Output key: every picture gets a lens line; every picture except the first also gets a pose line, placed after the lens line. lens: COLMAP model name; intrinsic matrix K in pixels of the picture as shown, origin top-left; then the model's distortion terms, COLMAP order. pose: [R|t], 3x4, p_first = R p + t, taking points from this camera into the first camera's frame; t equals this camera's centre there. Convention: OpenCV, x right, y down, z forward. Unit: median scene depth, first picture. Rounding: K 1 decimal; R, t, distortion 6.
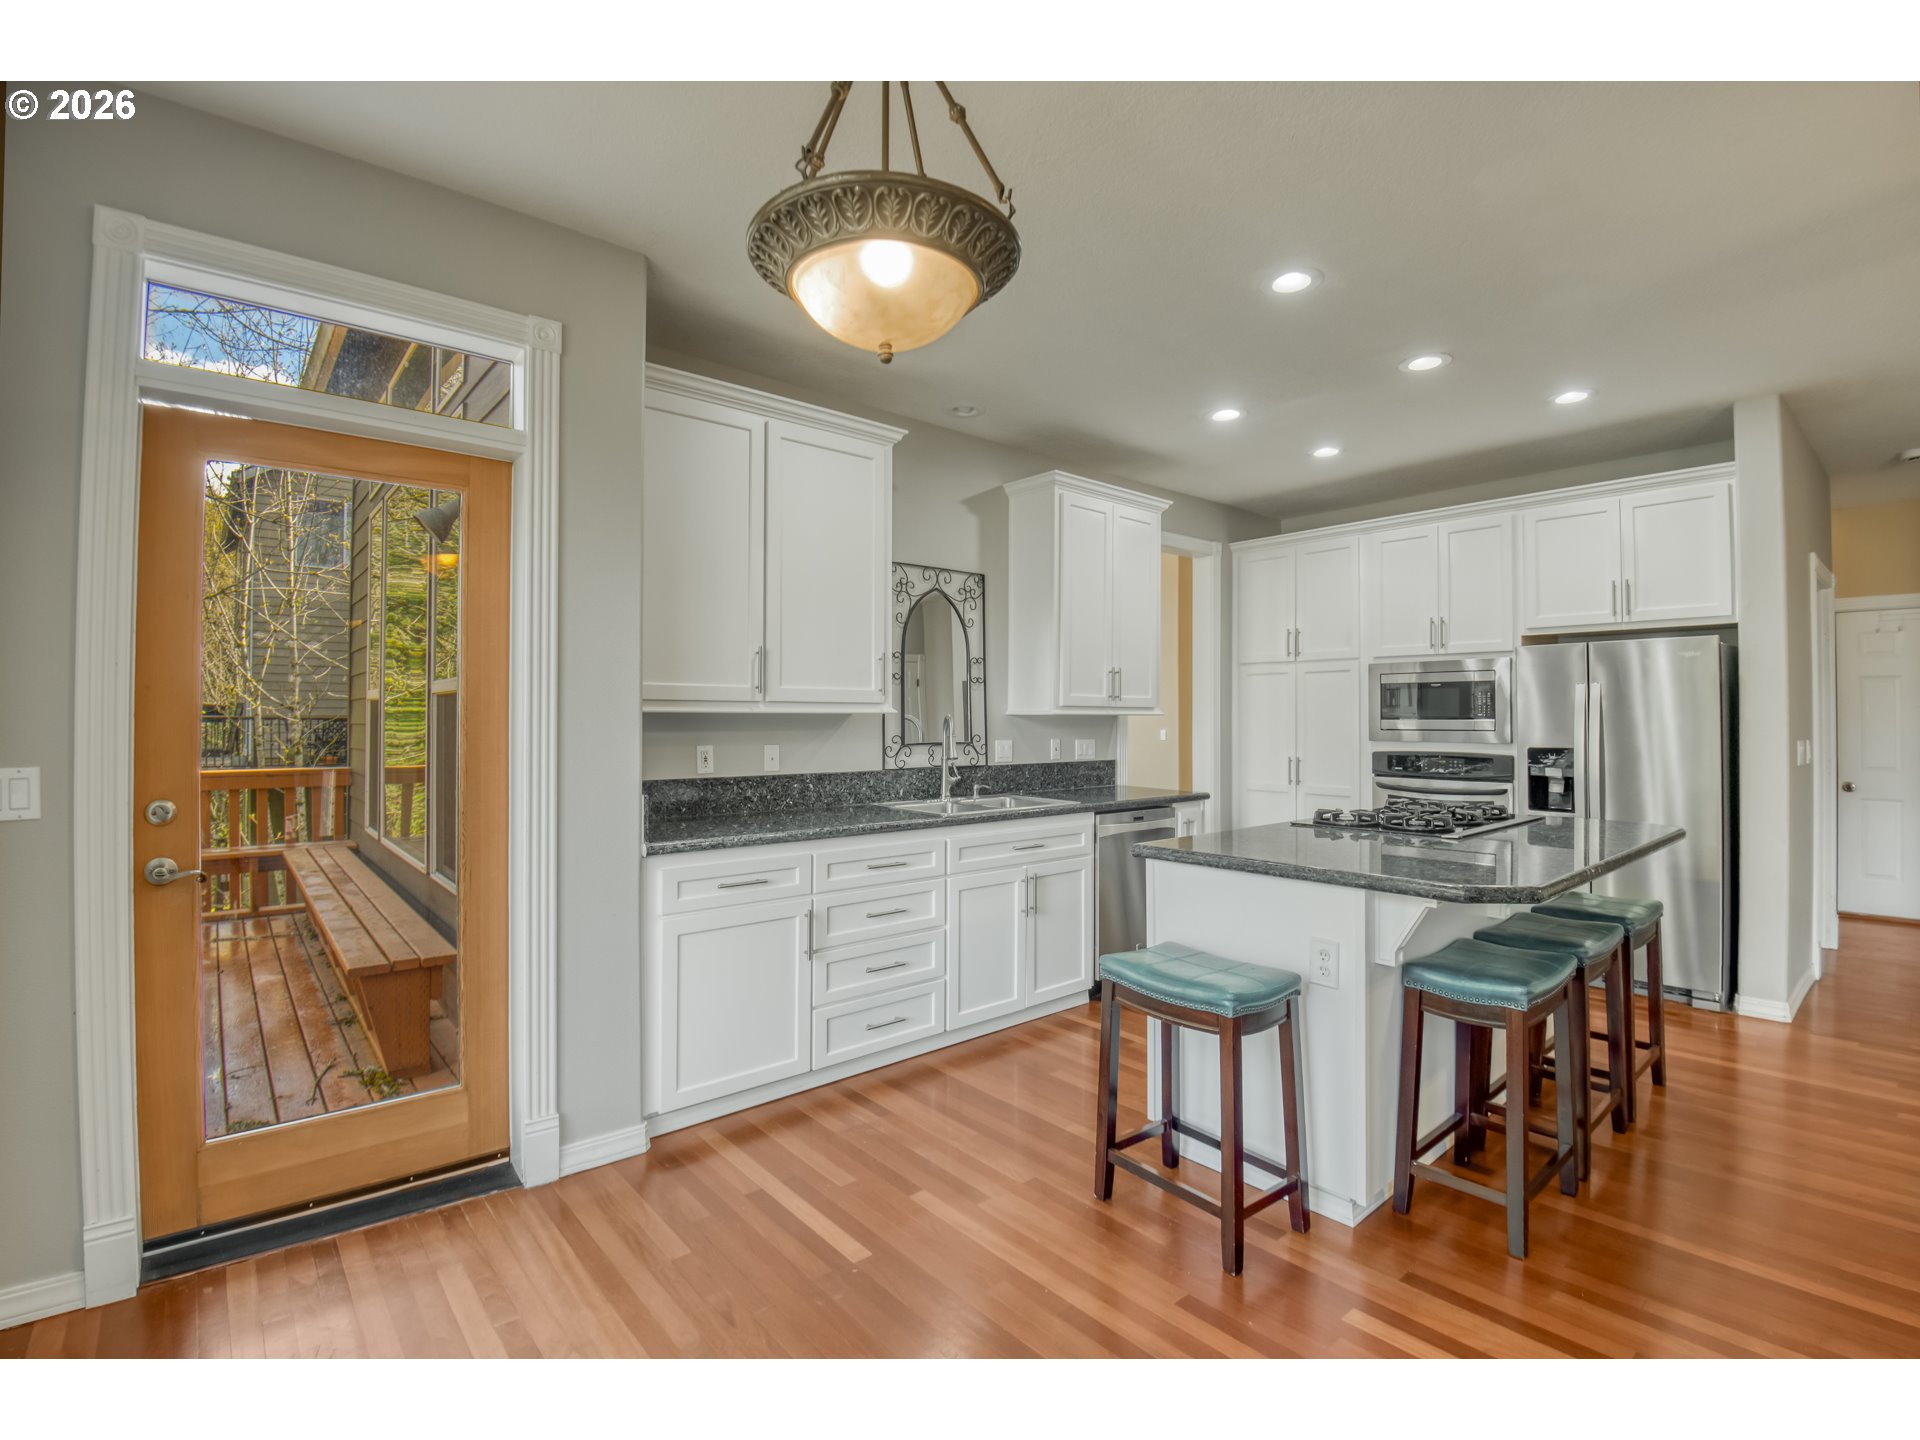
lens RADIAL K [[877.2, 0, 960.5], [0, 877.2, 713.3], [0, 0, 1]] dist [-0.003893, -0.003403]
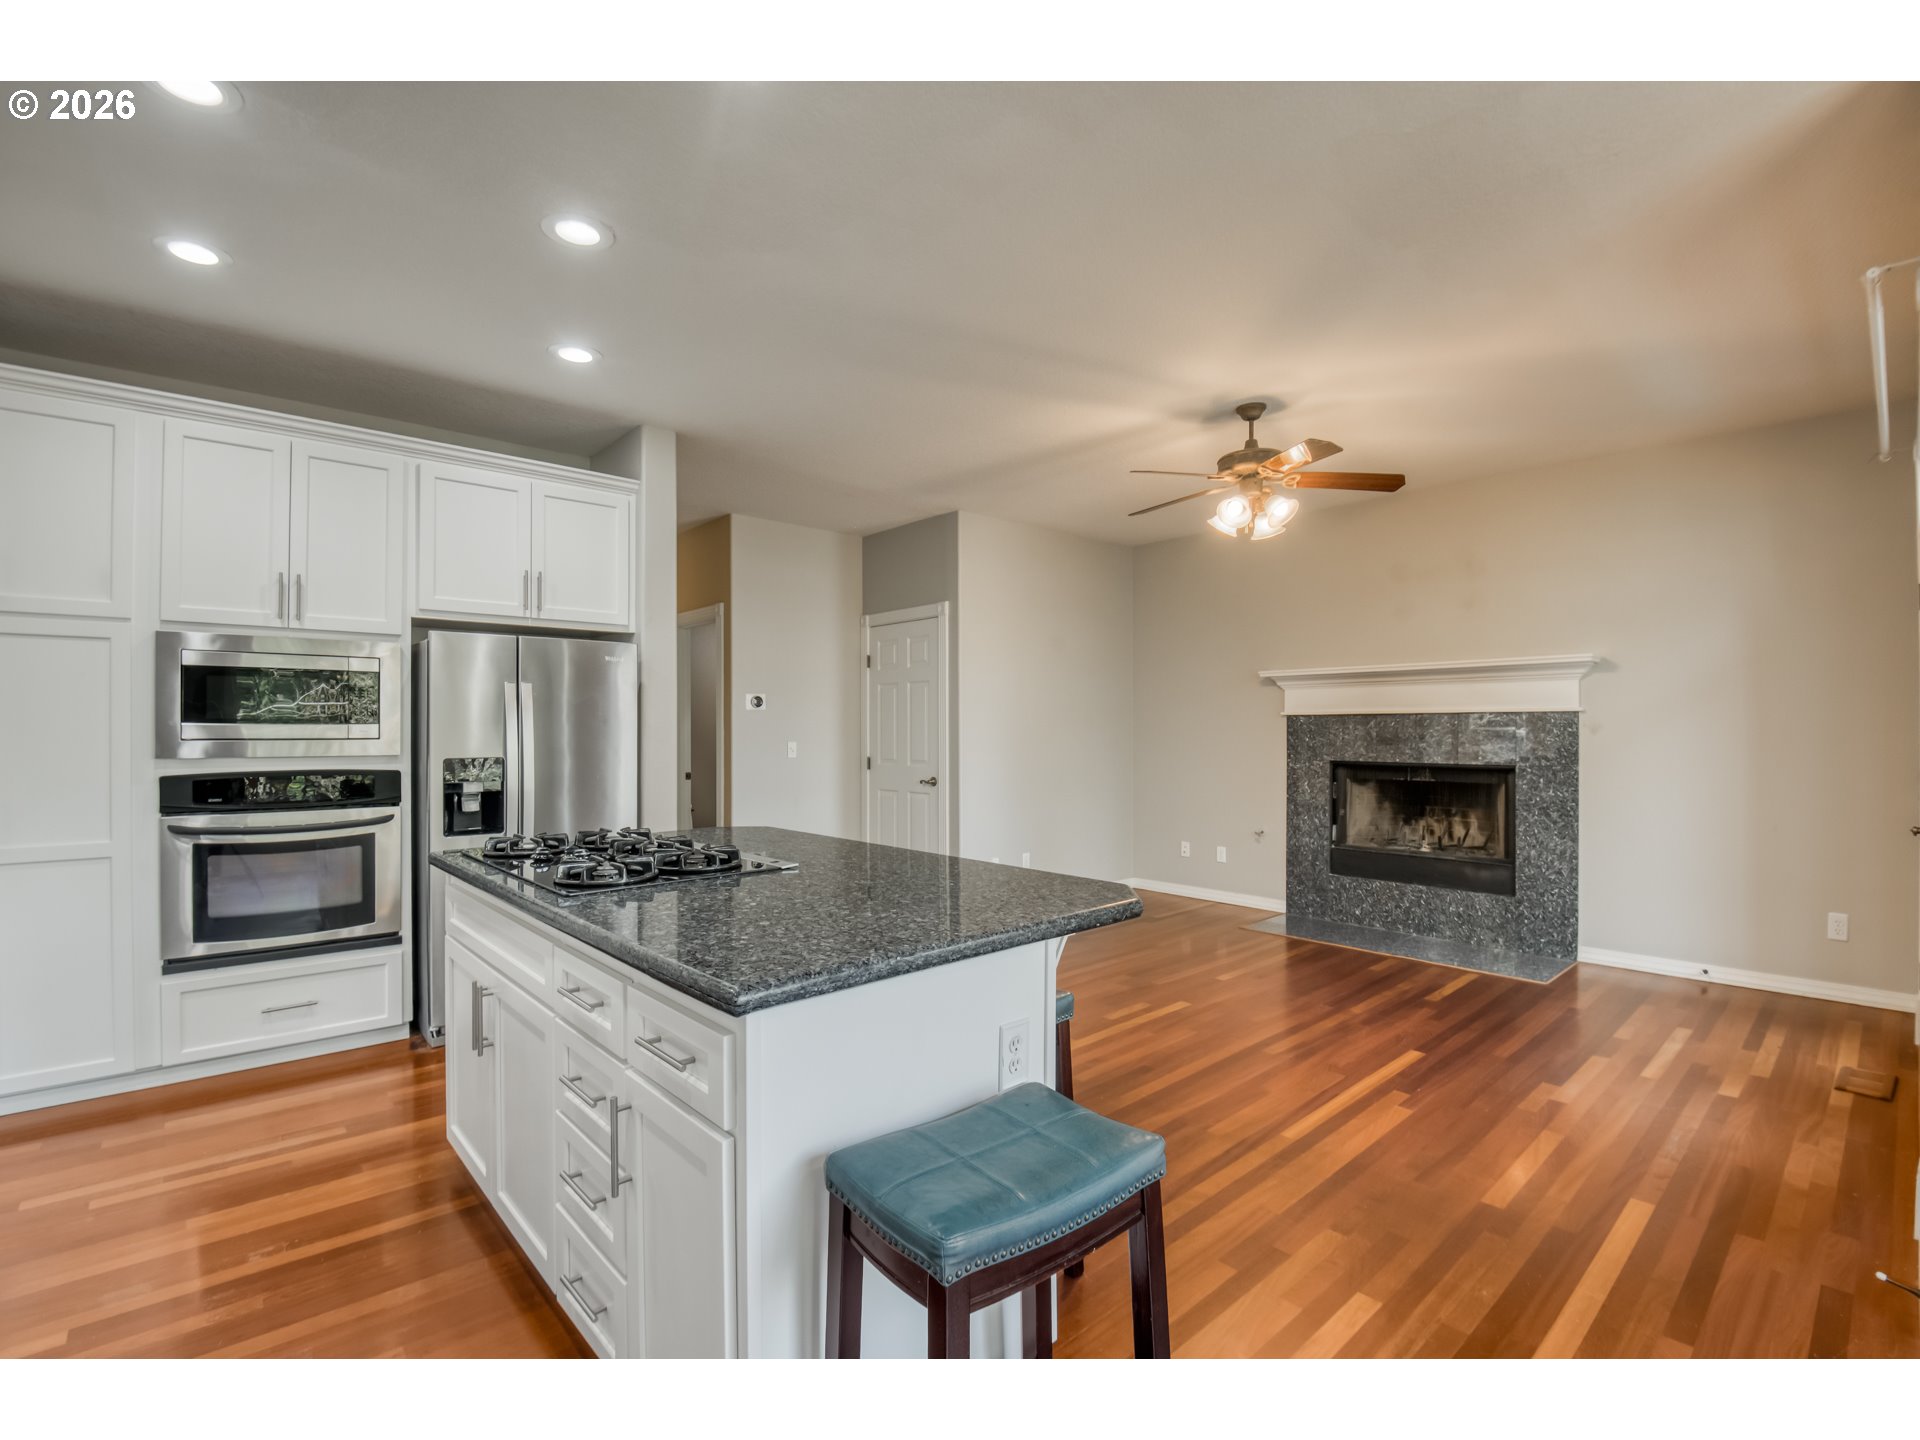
lens RADIAL K [[877.2, 0, 968.1], [0, 877.2, 721.2], [0, 0, 1]] dist [-0.003893, -0.003403]
pose [[0.016255, 0.010745, 0.999810, -0.136930], [-0.003922, 0.999935, -0.010683, 0.011174], [-0.999860, -0.003748, 0.016296, 0.484306]]
